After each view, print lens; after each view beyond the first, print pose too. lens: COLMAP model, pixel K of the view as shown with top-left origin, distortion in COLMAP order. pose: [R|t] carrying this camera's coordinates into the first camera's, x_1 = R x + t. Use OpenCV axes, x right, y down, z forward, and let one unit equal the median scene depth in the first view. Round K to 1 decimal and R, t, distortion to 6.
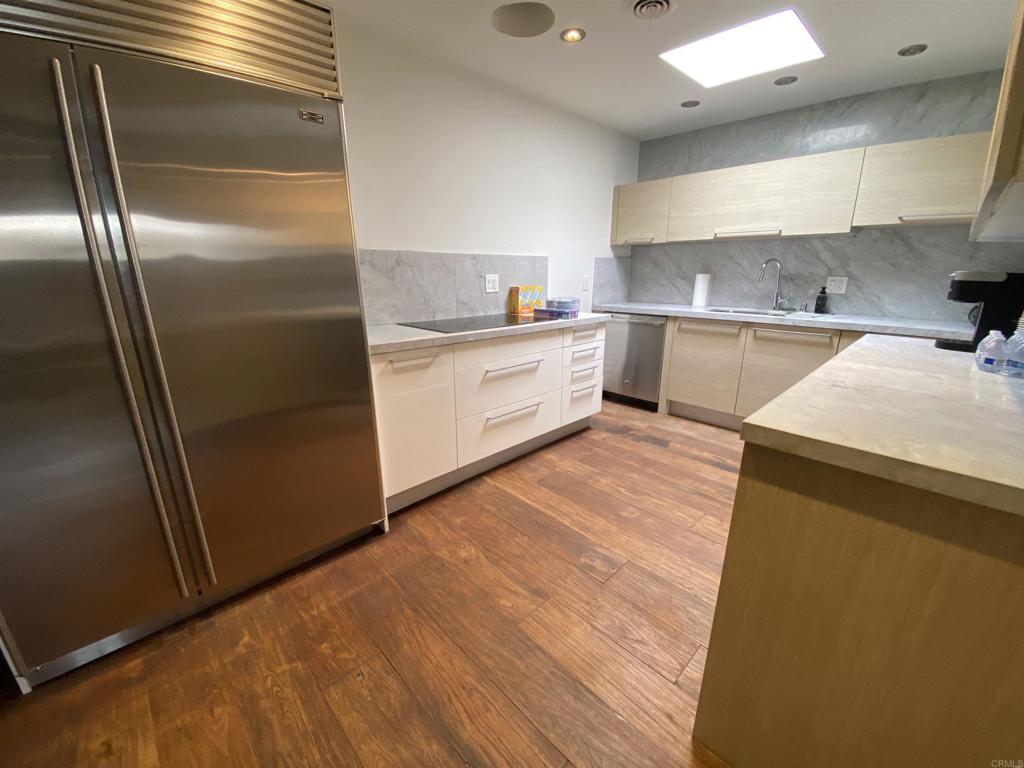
lens RADIAL K [[416.1, 0, 512.0], [0, 416.1, 384.0], [0, 0, 1]] dist [-0.000856, -0.016308]
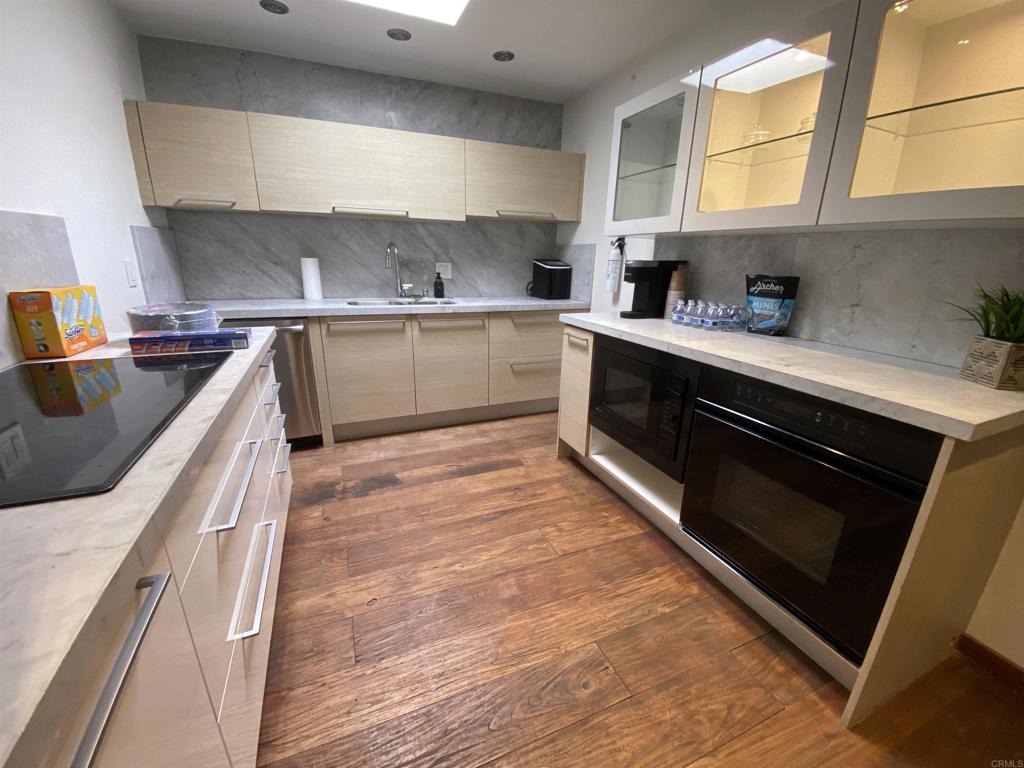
lens RADIAL K [[407.3, 0, 512.0], [0, 407.3, 384.0], [0, 0, 1]] dist [0.025331, -0.028195]
pose [[0.346404, -0.263707, 0.900257, -0.192376], [0.223621, 0.955222, 0.193762, -0.123087], [-0.911042, 0.134197, 0.389863, 0.462190]]
